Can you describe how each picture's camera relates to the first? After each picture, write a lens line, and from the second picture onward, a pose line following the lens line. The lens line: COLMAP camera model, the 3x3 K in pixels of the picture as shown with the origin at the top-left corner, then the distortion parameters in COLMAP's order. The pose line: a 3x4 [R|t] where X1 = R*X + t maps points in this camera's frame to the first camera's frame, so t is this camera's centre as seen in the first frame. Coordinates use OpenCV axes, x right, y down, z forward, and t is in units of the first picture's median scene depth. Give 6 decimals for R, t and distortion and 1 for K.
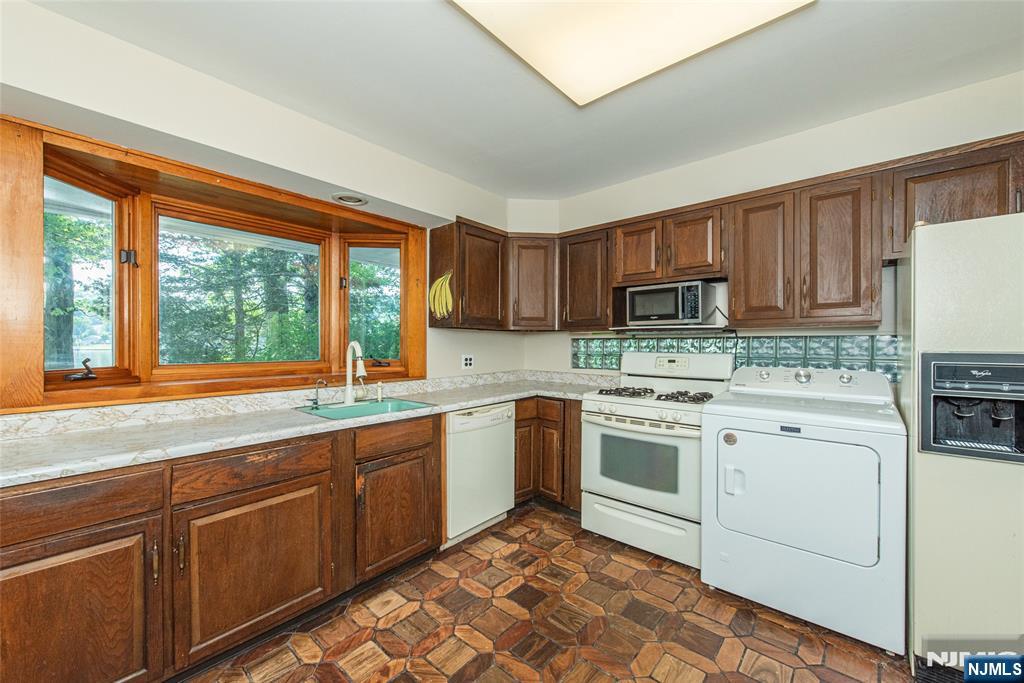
lens RADIAL K [[411.8, 0, 502.7], [0, 411.8, 343.8], [0, 0, 1]] dist [0.015299, -0.003886]
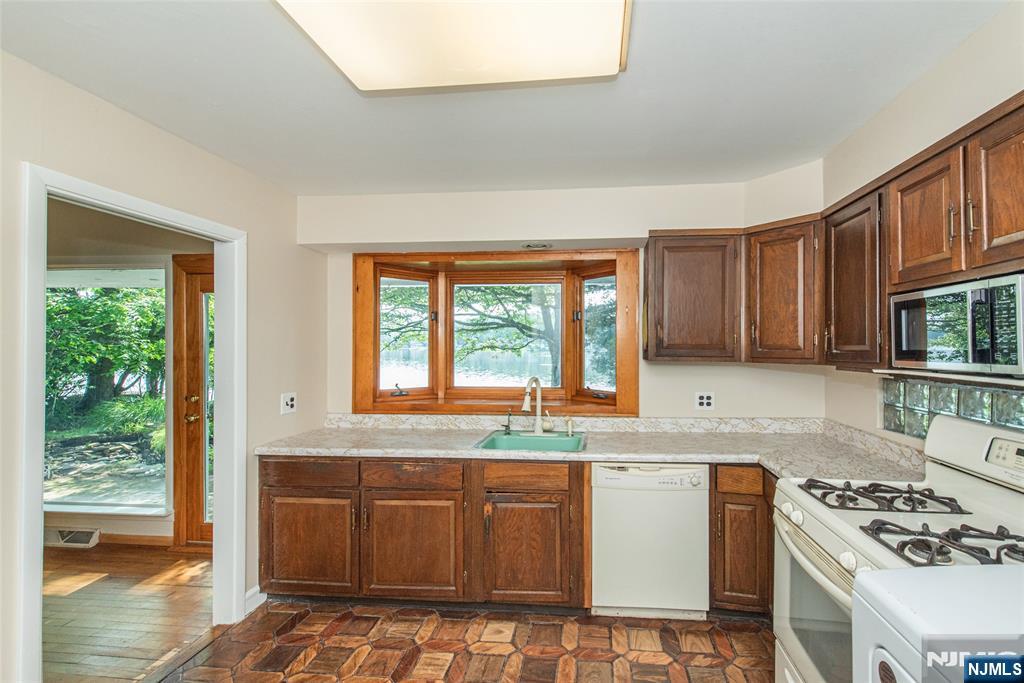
lens RADIAL K [[411.8, 0, 513.9], [0, 411.8, 345.9], [0, 0, 1]] dist [0.015299, -0.003886]
pose [[0.584627, -0.013255, -0.811194, 0.505609], [0.002191, 0.999889, -0.014759, -0.073632], [0.811299, 0.006851, 0.584591, 0.338922]]
